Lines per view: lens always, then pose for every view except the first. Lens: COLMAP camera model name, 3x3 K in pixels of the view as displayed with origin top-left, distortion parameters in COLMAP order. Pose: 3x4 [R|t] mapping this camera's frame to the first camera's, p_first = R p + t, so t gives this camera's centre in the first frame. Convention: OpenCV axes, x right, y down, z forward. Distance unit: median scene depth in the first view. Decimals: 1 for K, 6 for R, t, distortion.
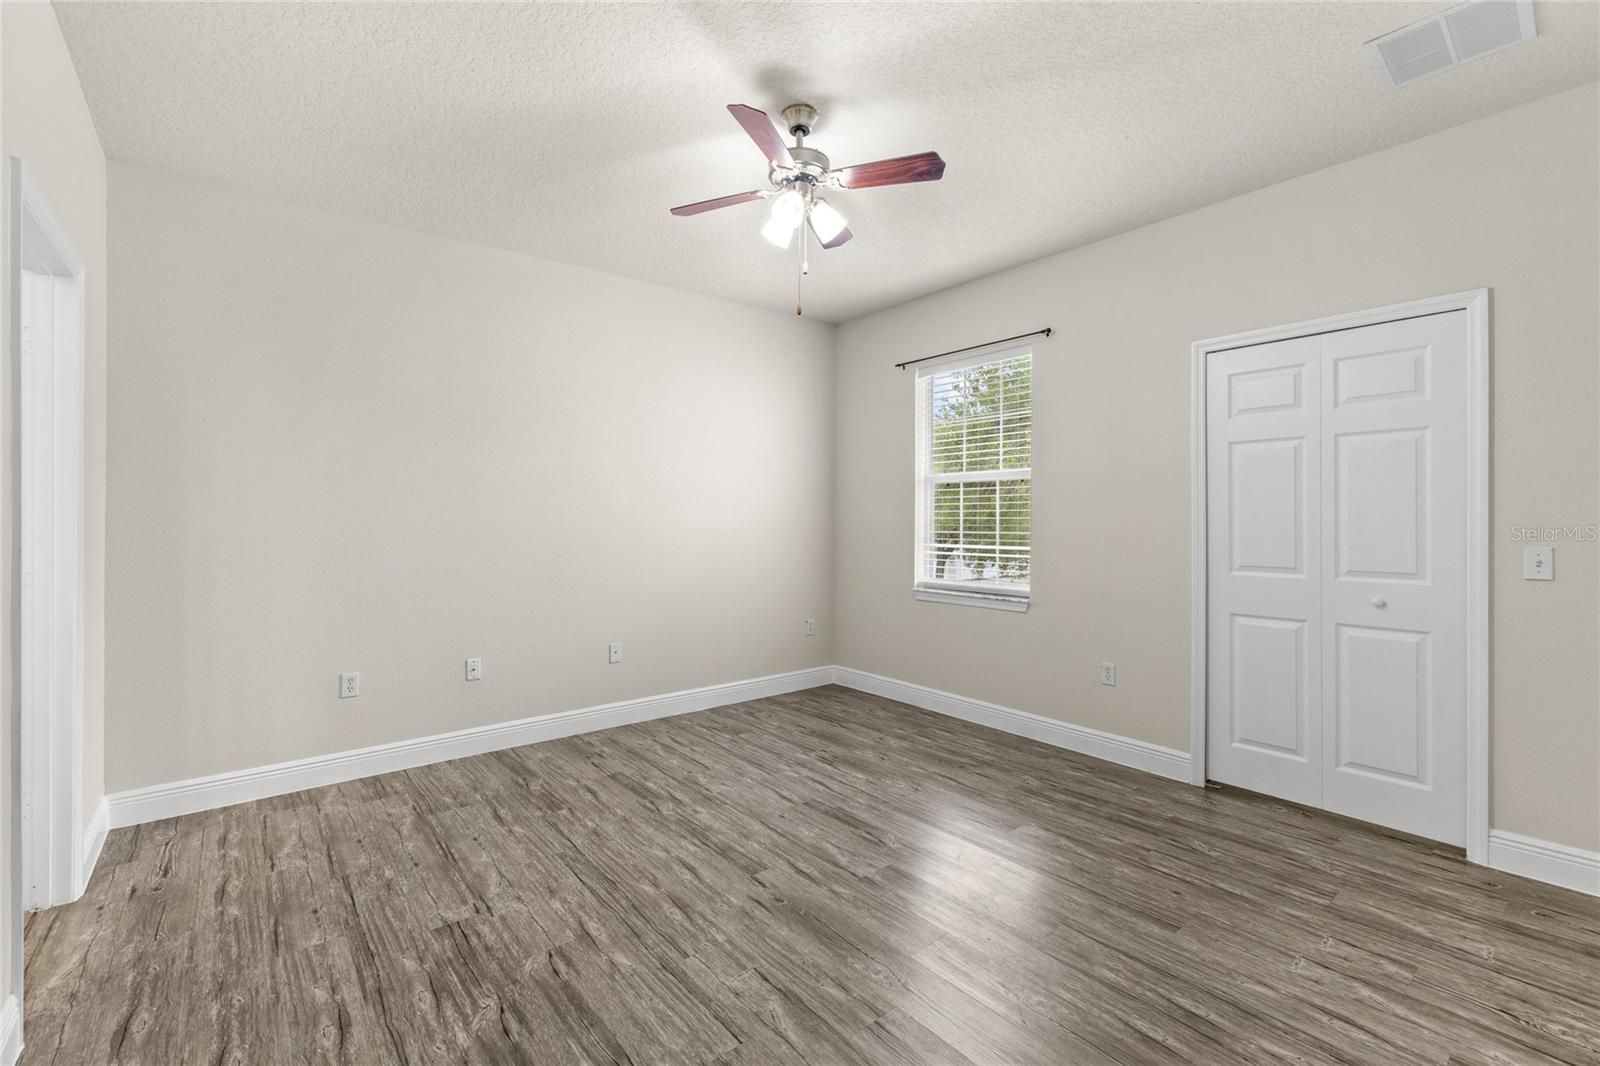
lens RADIAL K [[679.1, 0, 795.0], [0, 679.1, 531.8], [0, 0, 1]] dist [0.000797, 0.000211]
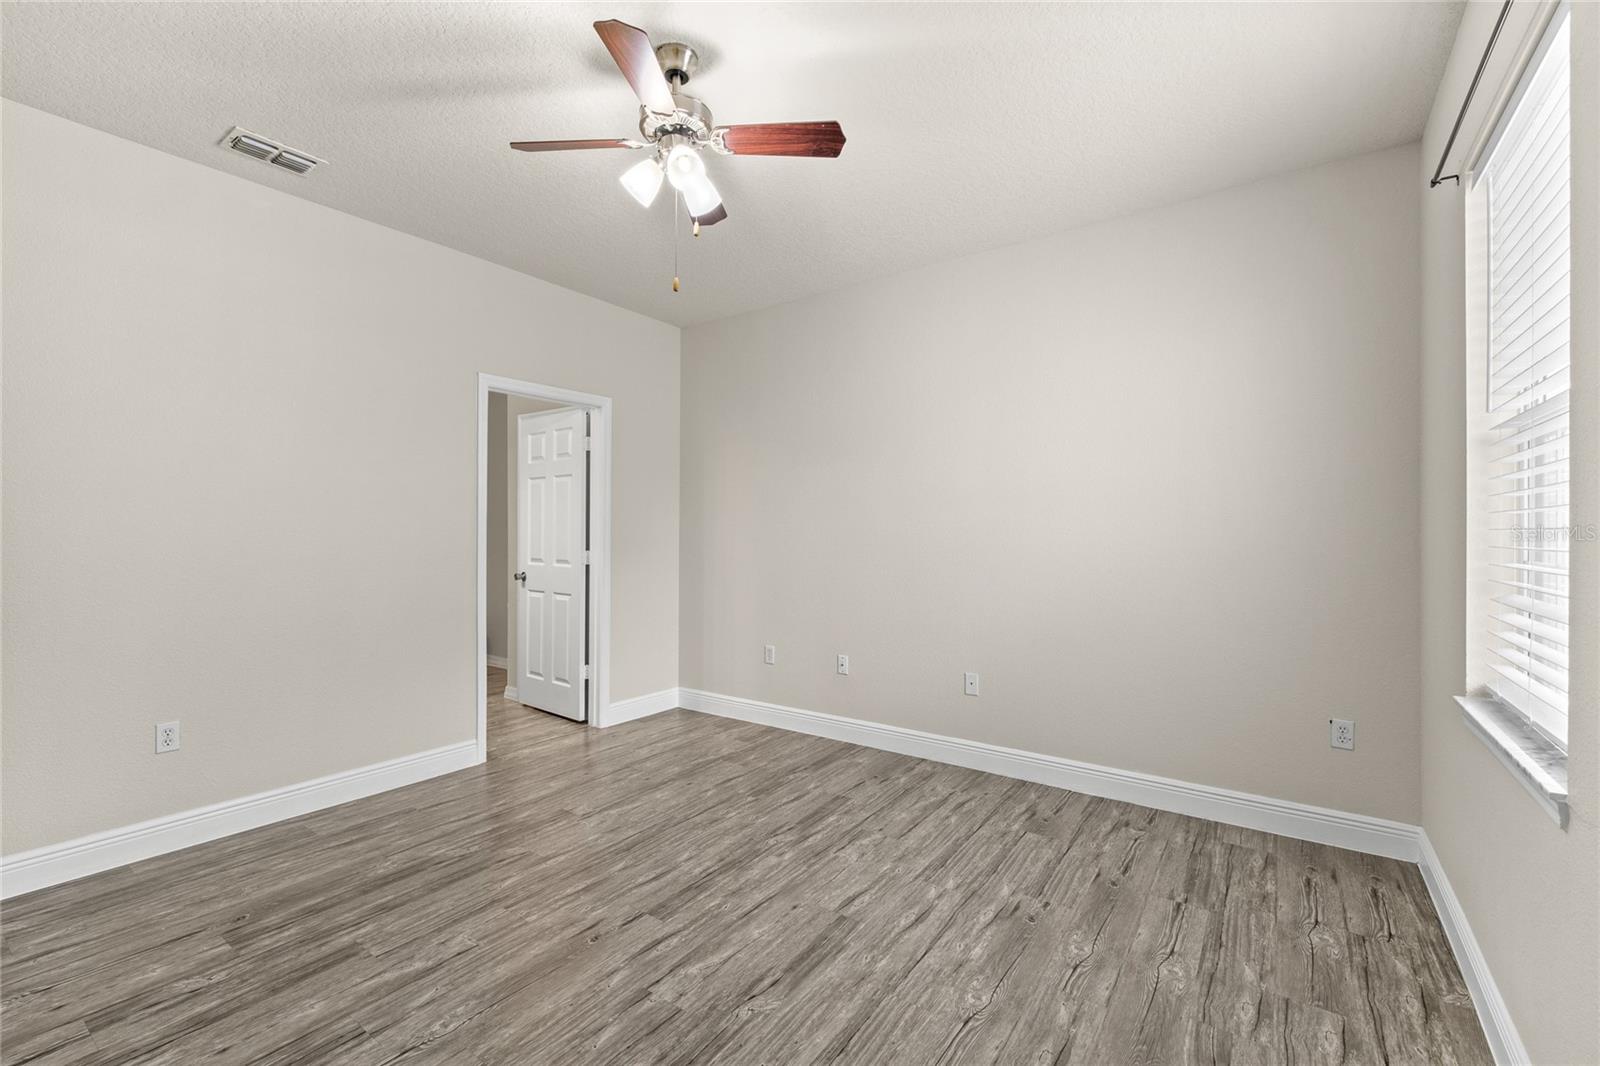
lens RADIAL K [[679.1, 0, 795.0], [0, 679.1, 531.8], [0, 0, 1]] dist [0.000797, 0.000211]
pose [[0.269884, -0.001154, -0.962892, 0.679386], [-0.018038, 0.999818, -0.006254, -0.007552], [0.962724, 0.019057, 0.269814, 0.722308]]
